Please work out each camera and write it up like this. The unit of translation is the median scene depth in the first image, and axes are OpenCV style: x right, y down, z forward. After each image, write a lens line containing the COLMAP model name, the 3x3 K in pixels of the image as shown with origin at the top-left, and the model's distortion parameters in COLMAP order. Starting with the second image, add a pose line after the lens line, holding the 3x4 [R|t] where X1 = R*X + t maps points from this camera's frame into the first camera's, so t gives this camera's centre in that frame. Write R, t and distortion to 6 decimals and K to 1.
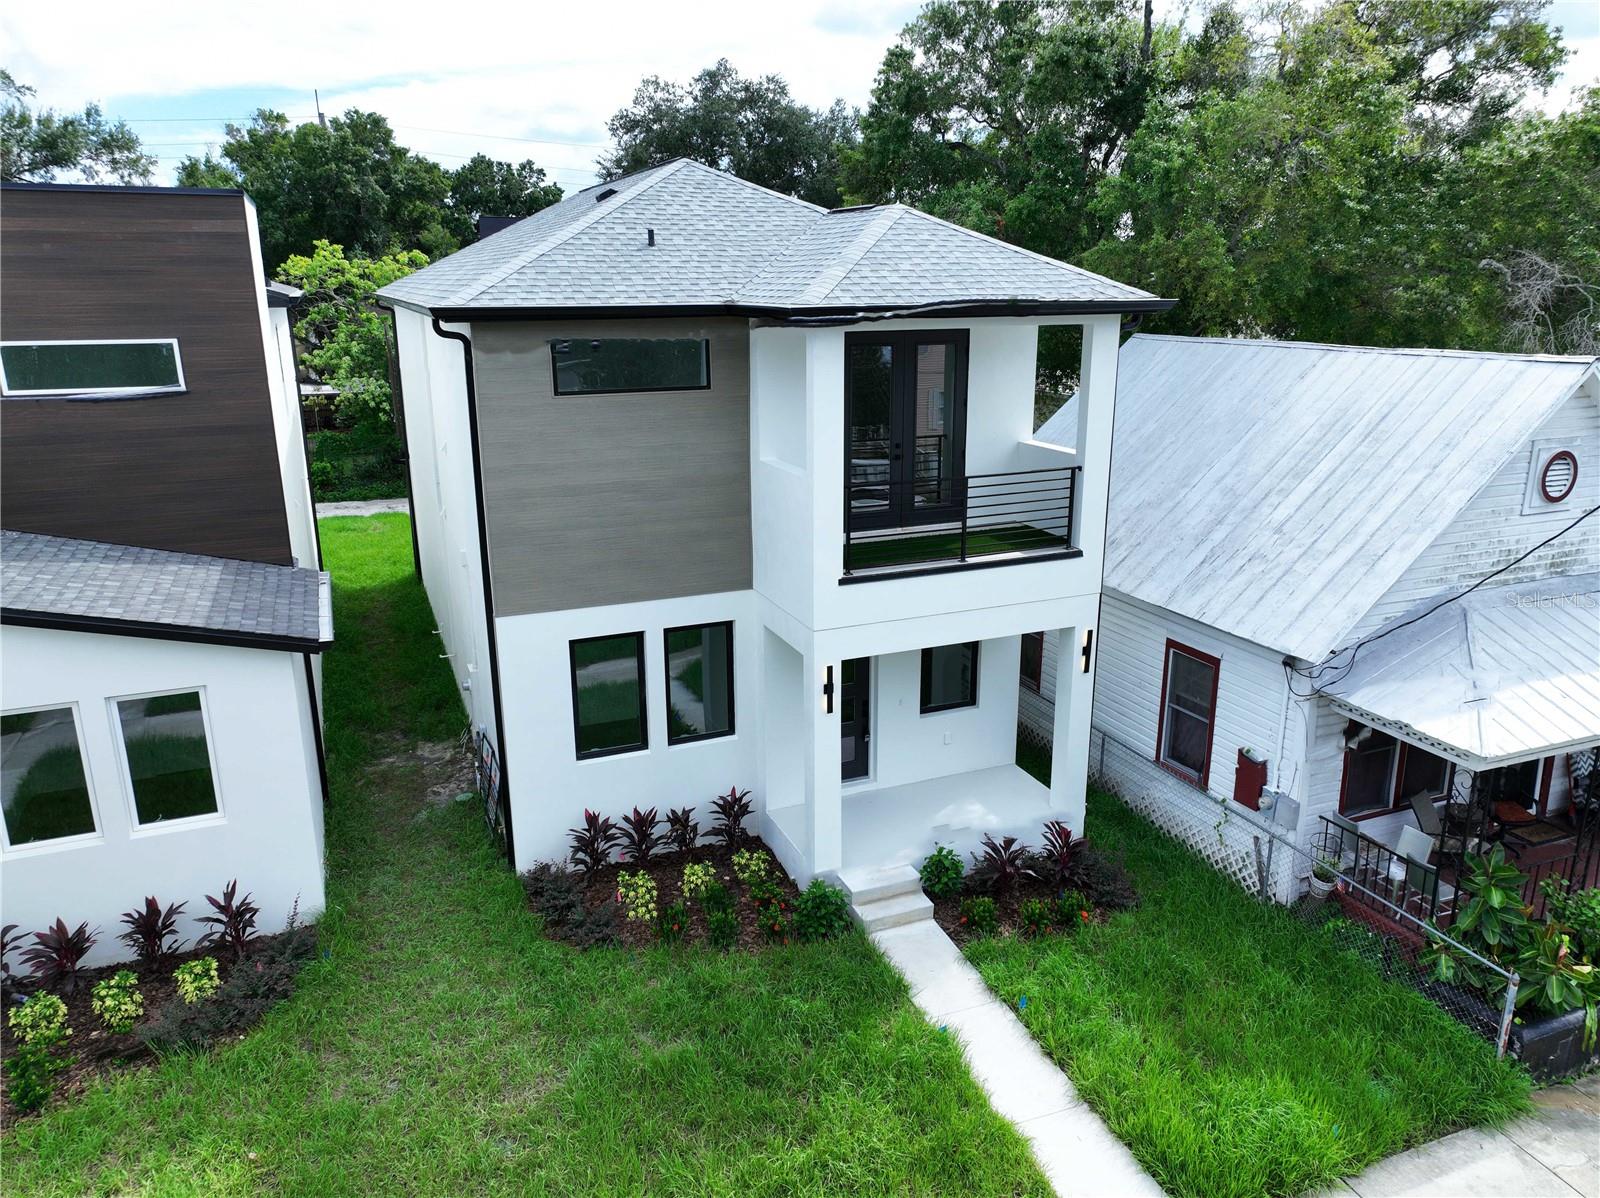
lens RADIAL K [[1127.8, 0, 803.9], [0, 1127.8, 596.8], [0, 0, 1]] dist [0.001826, 0.015403]
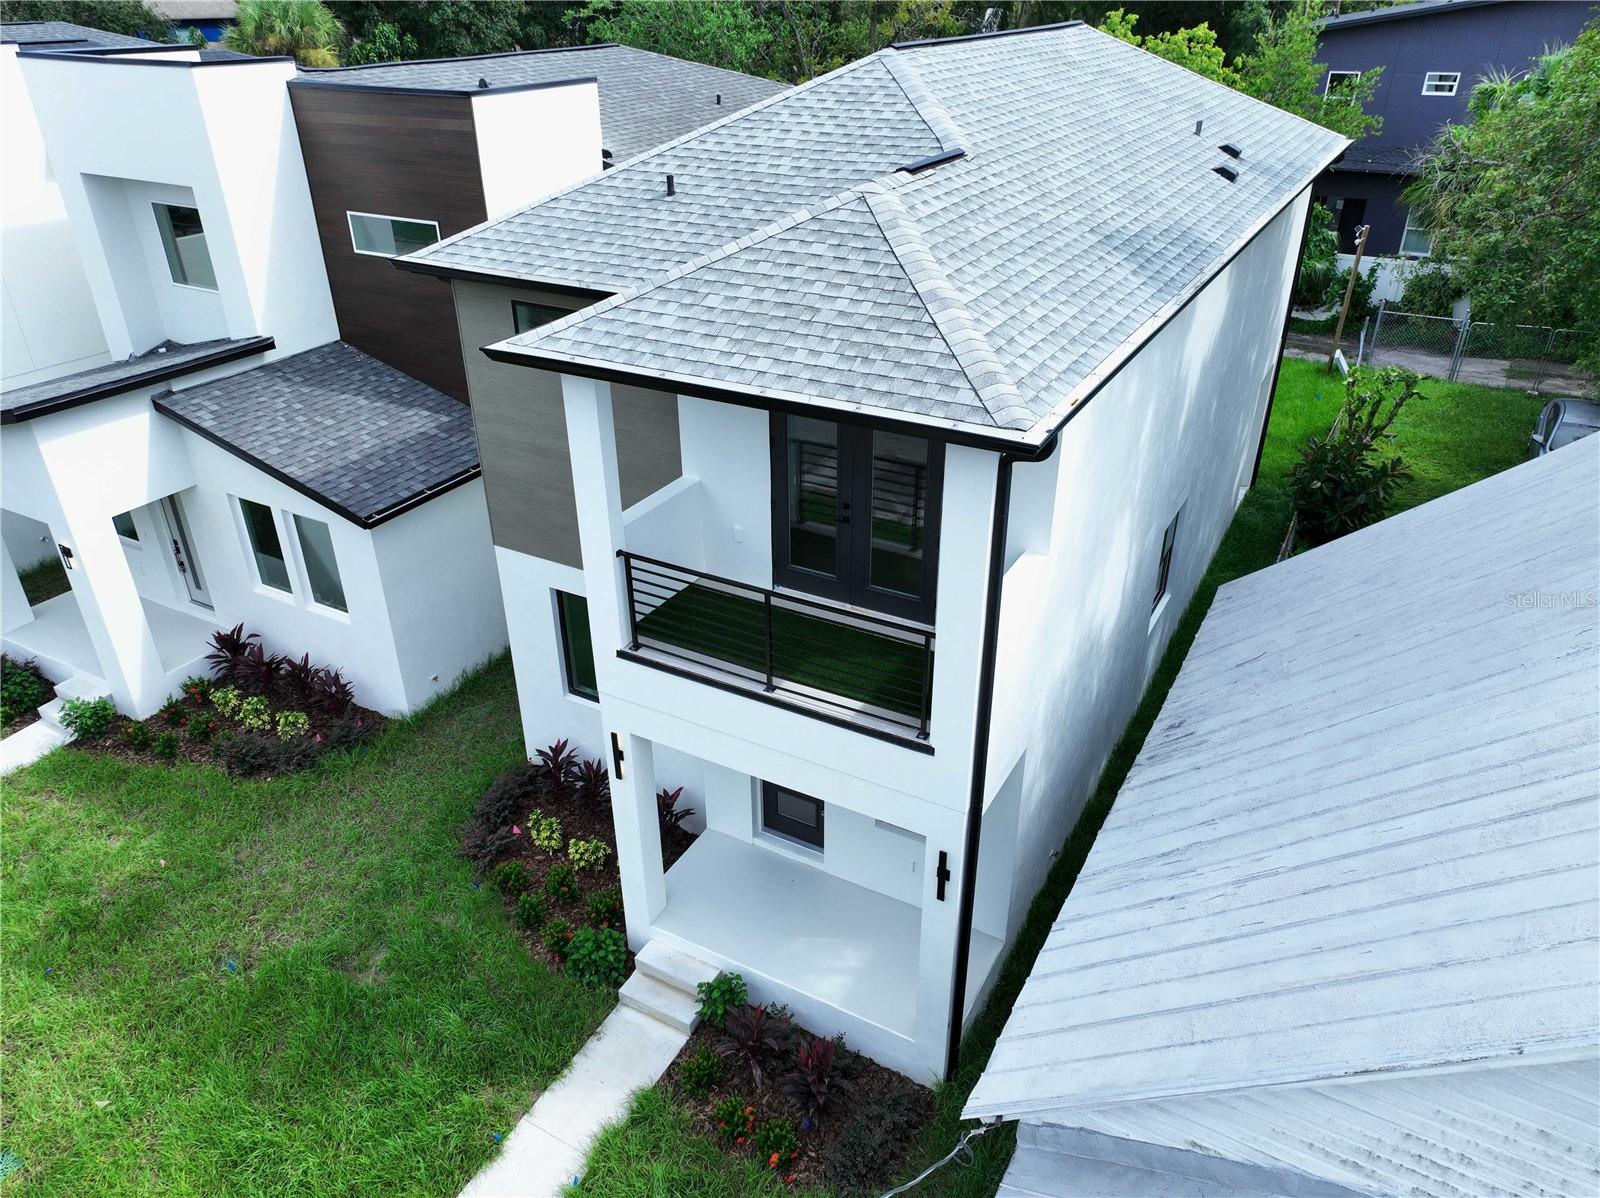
lens RADIAL K [[1127.8, 0, 799.4], [0, 1127.8, 596.9], [0, 0, 1]] dist [0.001826, 0.015403]
pose [[0.618281, 0.382478, -0.686614, 0.642256], [-0.213320, 0.922473, 0.321773, -0.333420], [0.756454, -0.052478, 0.651938, 0.511743]]
